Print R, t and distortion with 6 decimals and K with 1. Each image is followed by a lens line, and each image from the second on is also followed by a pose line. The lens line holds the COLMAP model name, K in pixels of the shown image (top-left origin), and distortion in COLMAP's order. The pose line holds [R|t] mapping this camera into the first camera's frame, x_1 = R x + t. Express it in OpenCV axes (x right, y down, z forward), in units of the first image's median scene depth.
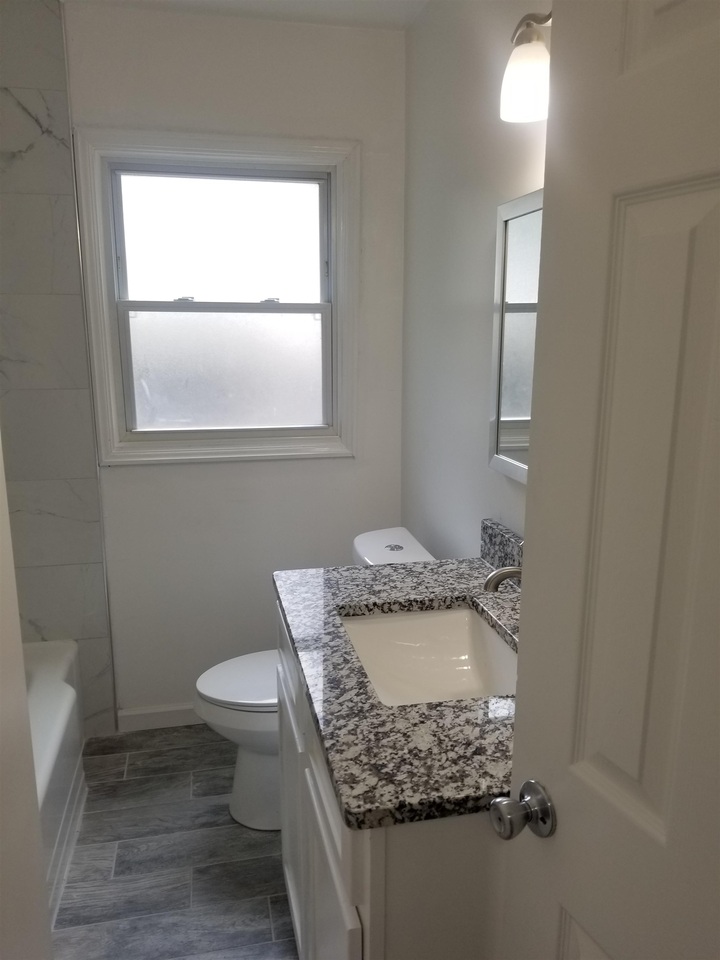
lens RADIAL K [[758.1, 0, 358.3], [0, 758.1, 478.4], [0, 0, 1]] dist [0.077255, -0.114784]
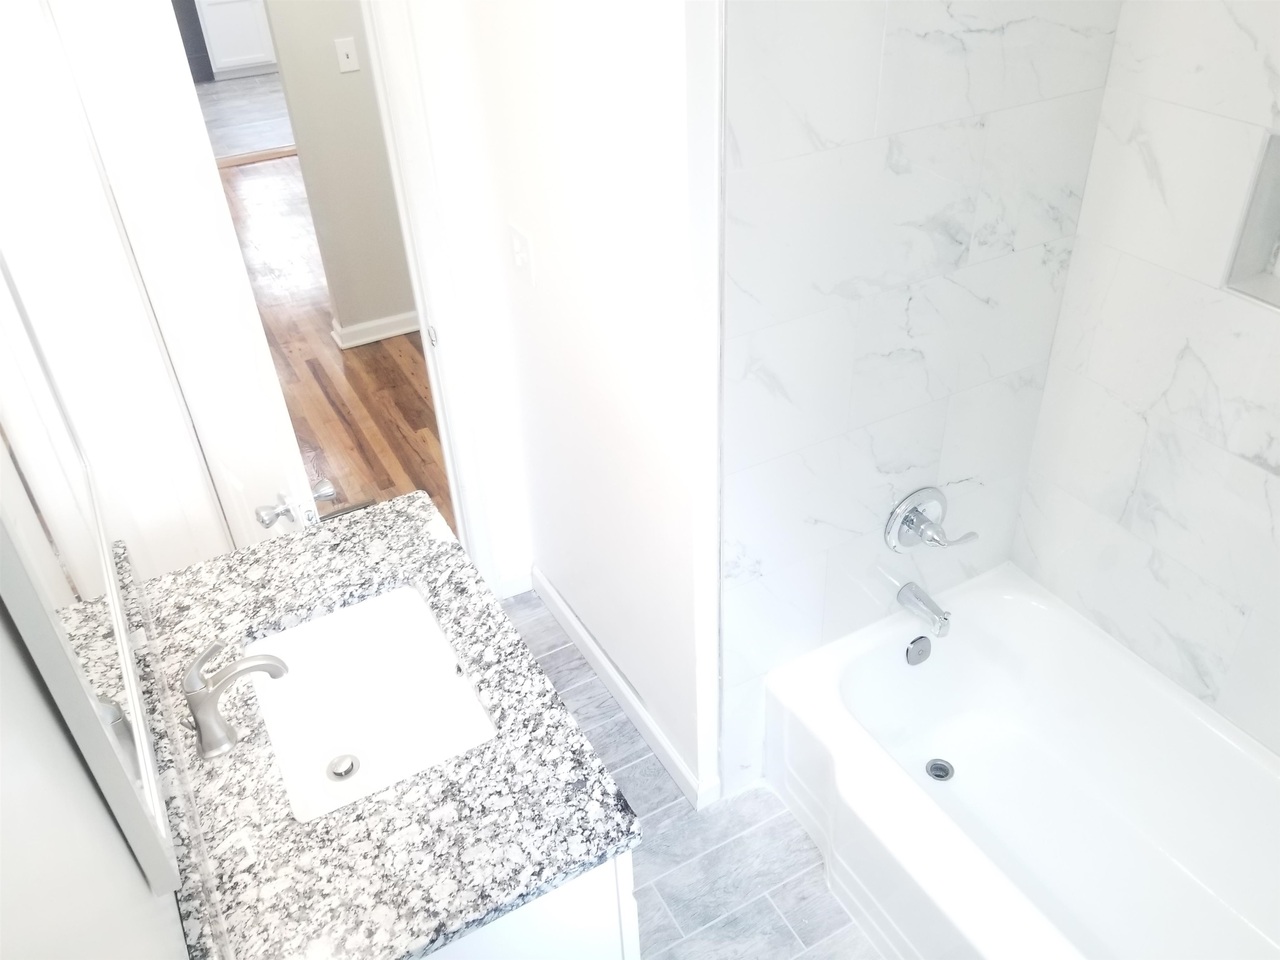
lens RADIAL K [[1010.9, 0, 640.1], [0, 1010.9, 478.2], [0, 0, 1]] dist [0.077255, -0.114784]
pose [[-0.956640, 0.196830, -0.214706, 0.002705], [-0.020362, 0.690132, 0.723397, -0.946024], [0.290562, 0.696402, -0.656200, 2.046536]]
